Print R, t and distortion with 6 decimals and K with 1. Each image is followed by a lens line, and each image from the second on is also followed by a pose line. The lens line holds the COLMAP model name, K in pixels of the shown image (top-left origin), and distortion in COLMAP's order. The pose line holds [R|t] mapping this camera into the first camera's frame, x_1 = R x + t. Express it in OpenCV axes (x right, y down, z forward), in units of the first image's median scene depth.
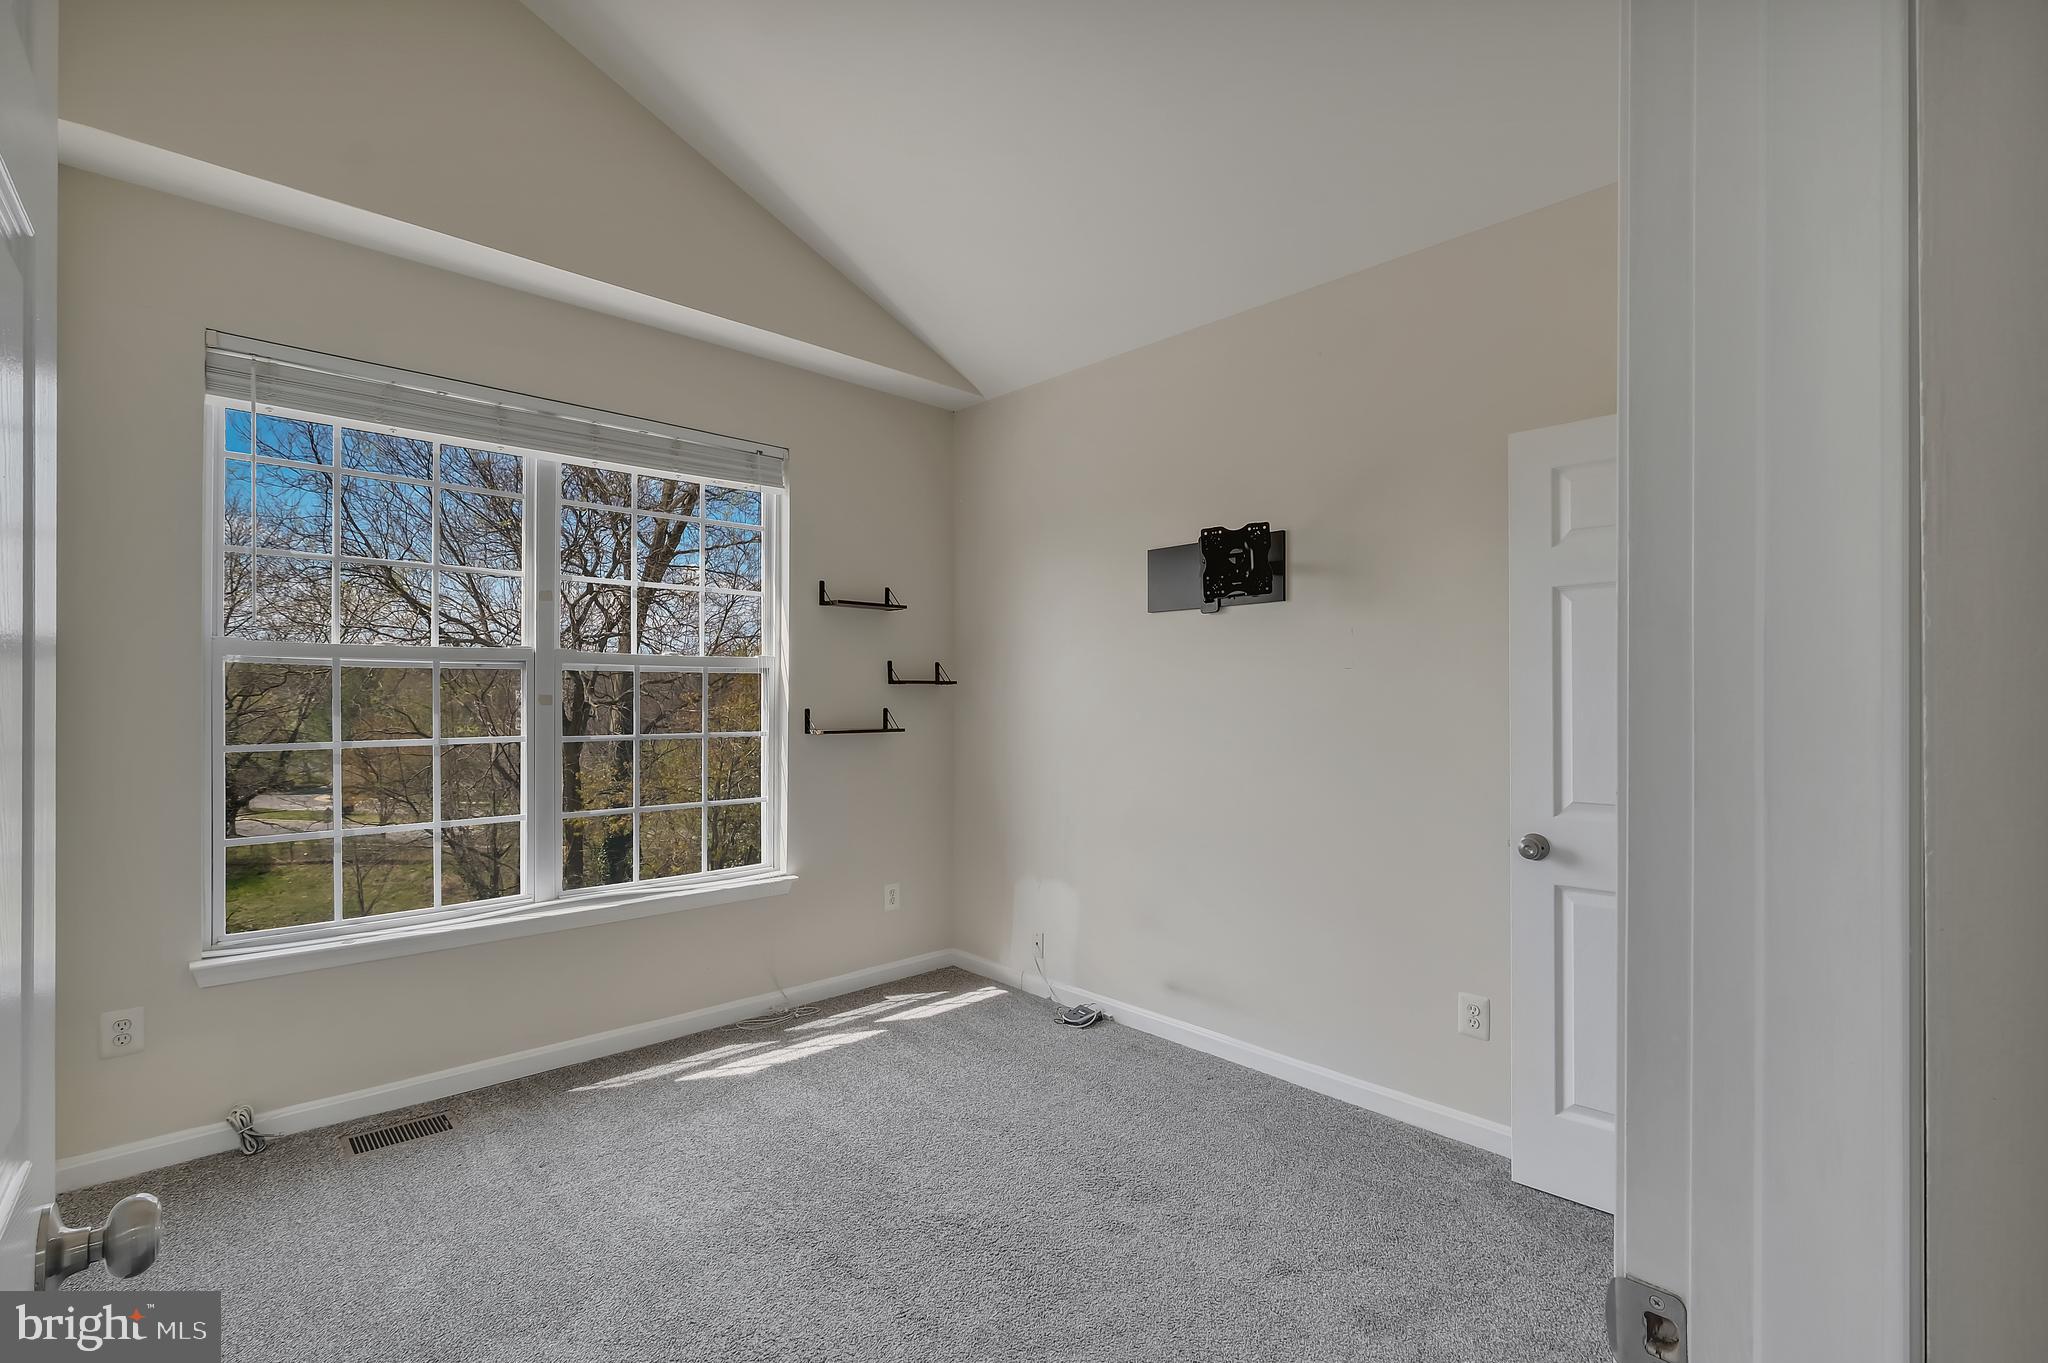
lens RADIAL K [[862.4, 0, 965.0], [0, 862.4, 689.6], [0, 0, 1]] dist [-0.001080, -0.000284]
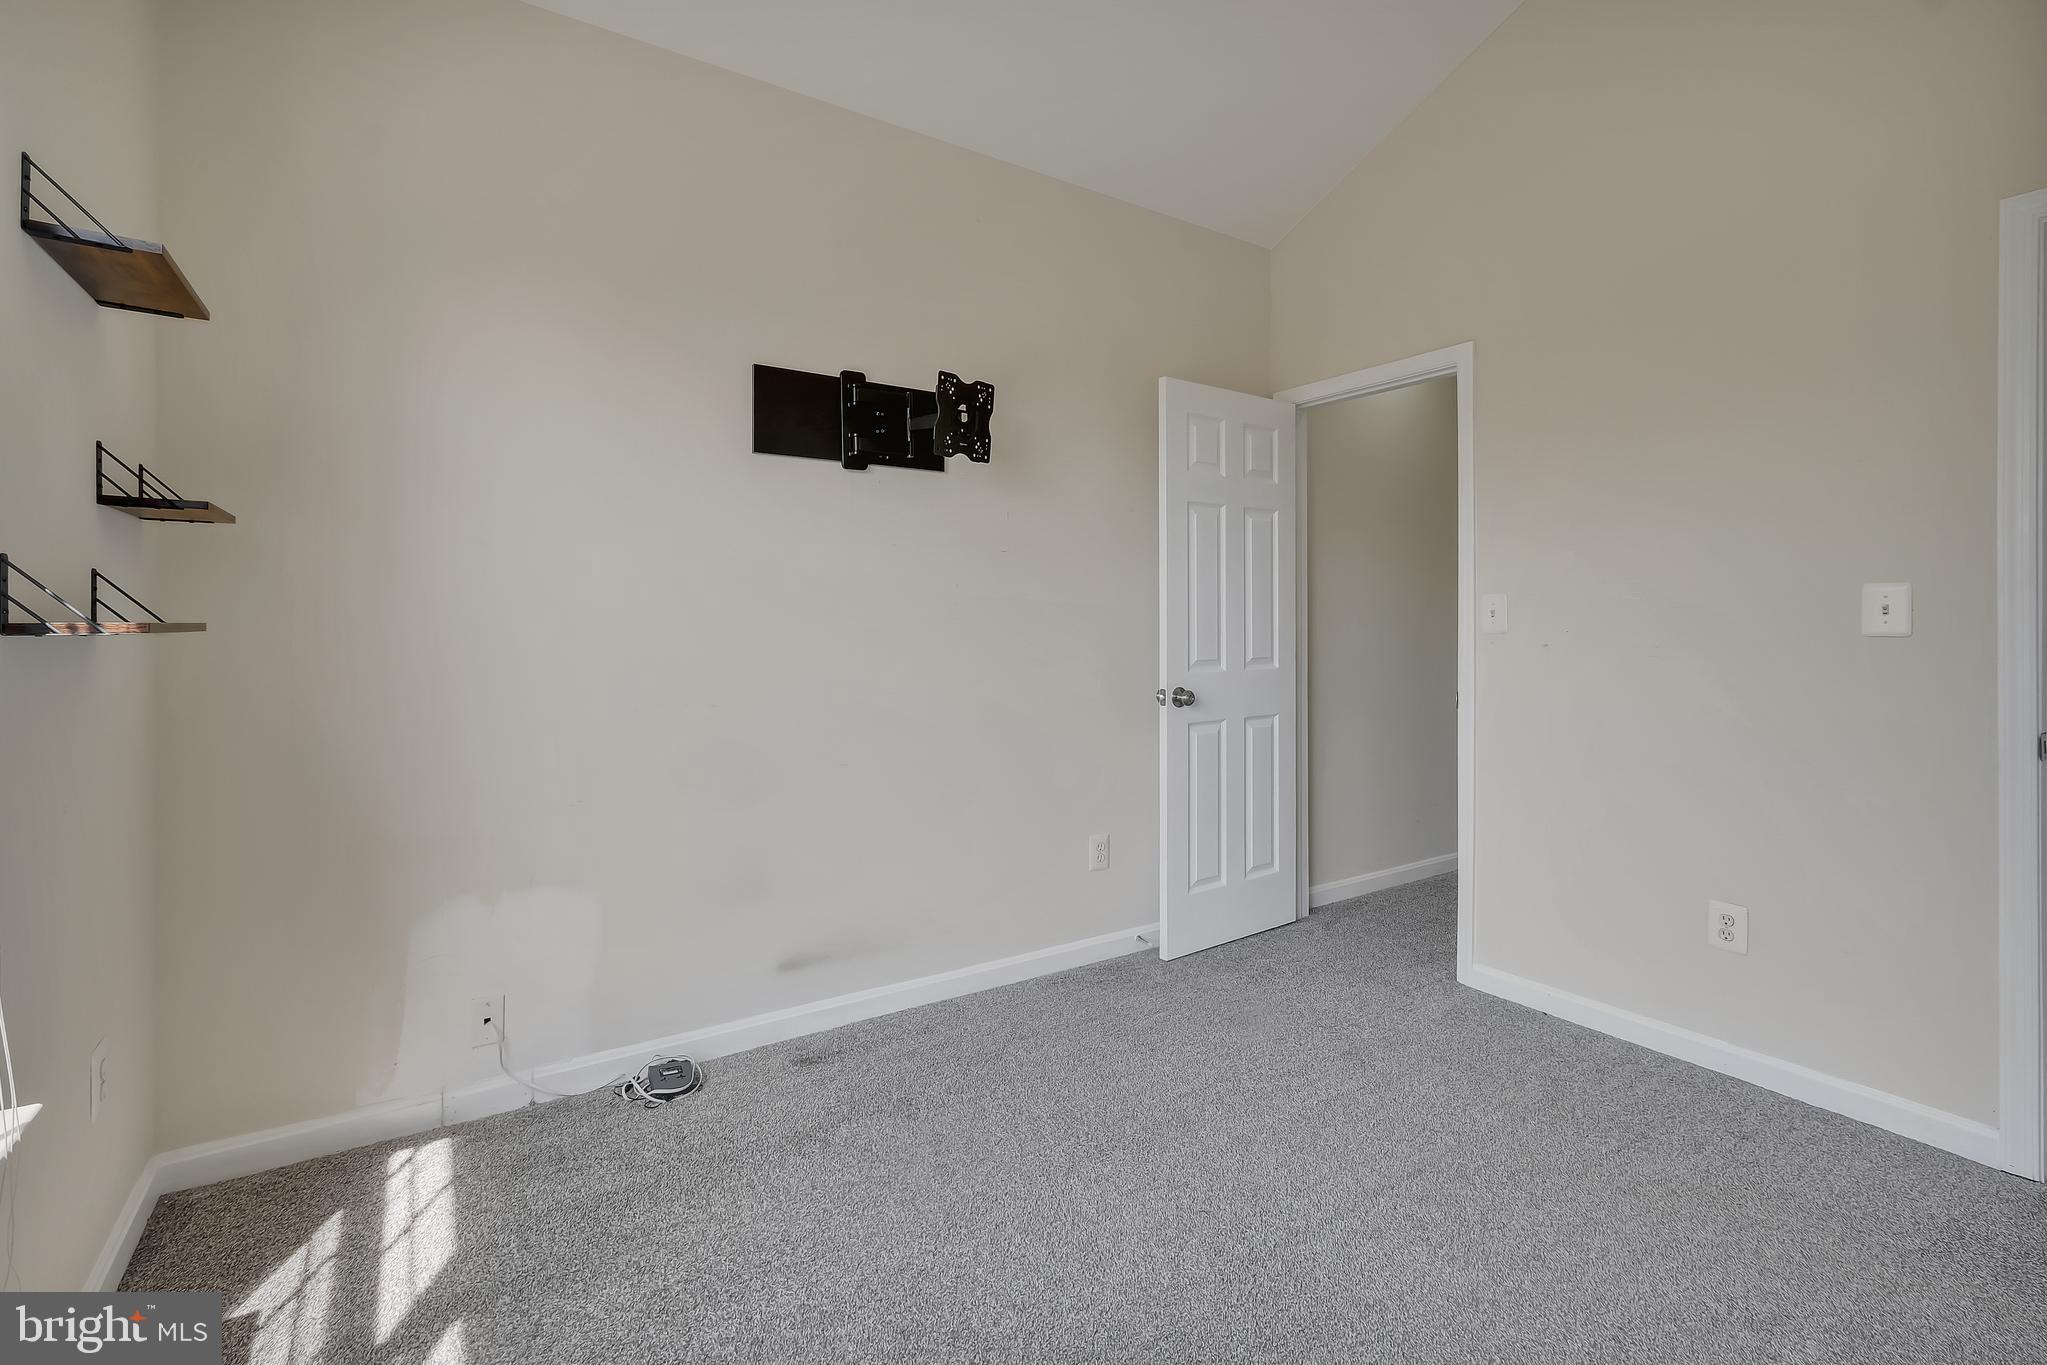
lens RADIAL K [[944.3, 0, 1030.5], [0, 944.3, 622.4], [0, 0, 1]] dist [-0.002965, -0.000331]
pose [[0.143632, 0.001345, 0.989630, -0.513233], [-0.012068, 0.999927, 0.000393, 0.045292], [-0.989558, -0.011999, 0.143638, 0.658290]]
